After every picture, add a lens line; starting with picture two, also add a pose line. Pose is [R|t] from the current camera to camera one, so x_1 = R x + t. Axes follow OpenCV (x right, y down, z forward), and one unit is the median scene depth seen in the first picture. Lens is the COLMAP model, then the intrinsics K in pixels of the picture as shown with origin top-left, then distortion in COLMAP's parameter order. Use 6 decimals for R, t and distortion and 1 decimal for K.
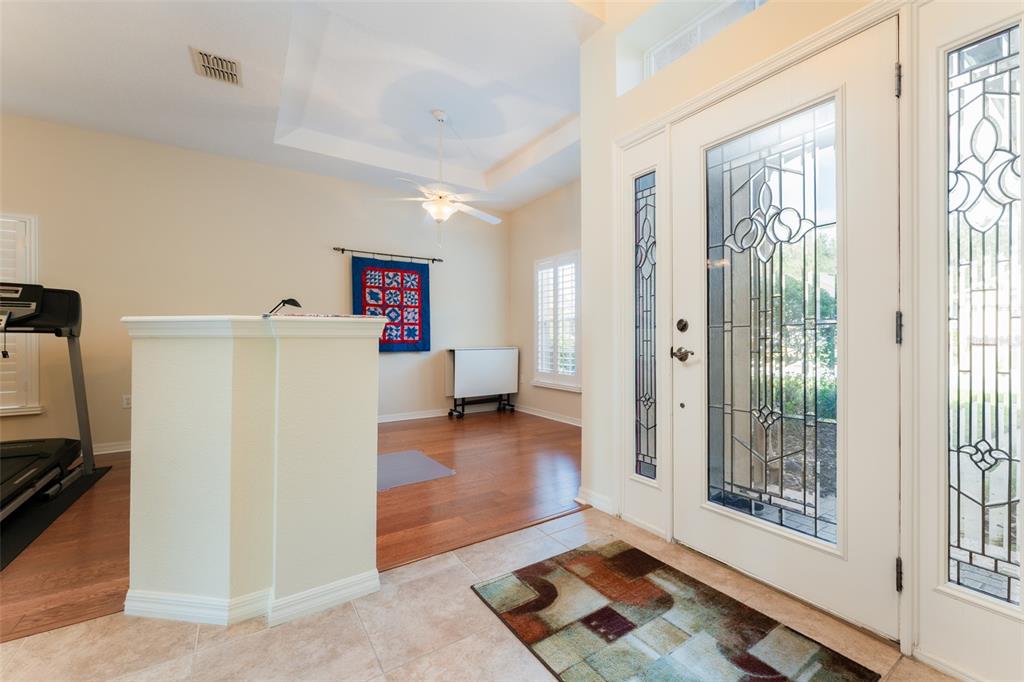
lens RADIAL K [[428.5, 0, 536.1], [0, 428.5, 339.6], [0, 0, 1]] dist [0.053237, -0.000061]
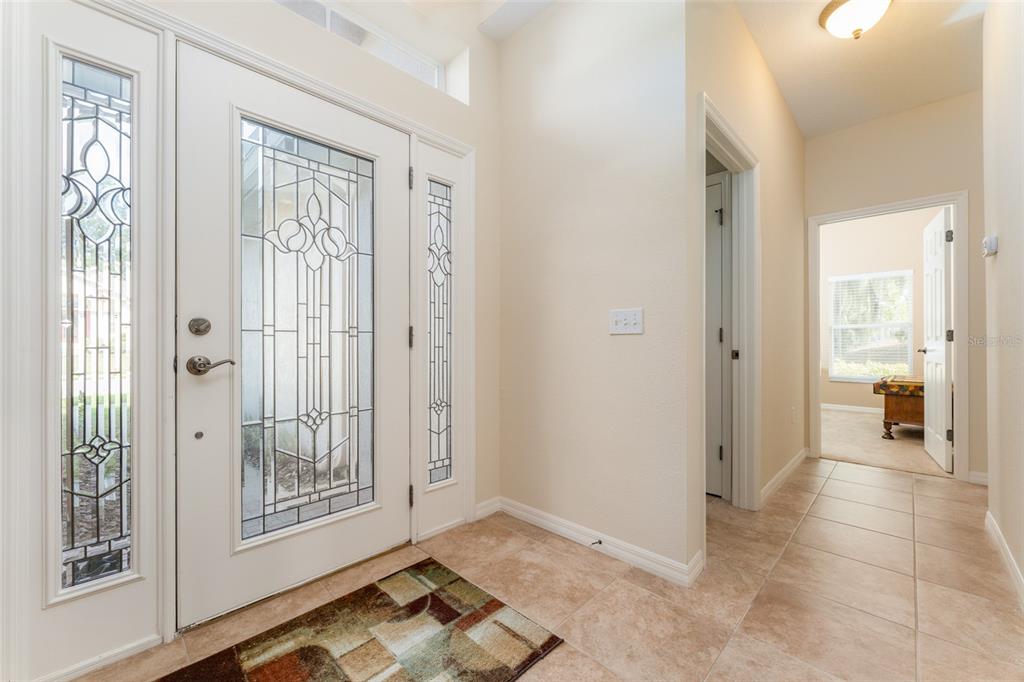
lens RADIAL K [[412.8, 0, 507.4], [0, 412.8, 341.4], [0, 0, 1]] dist [0.000046, 0.000059]
pose [[-0.164596, 0.001787, 0.986359, -0.479560], [0.001708, 0.999997, -0.001527, -0.005768], [-0.986360, 0.001434, -0.164599, 0.657297]]
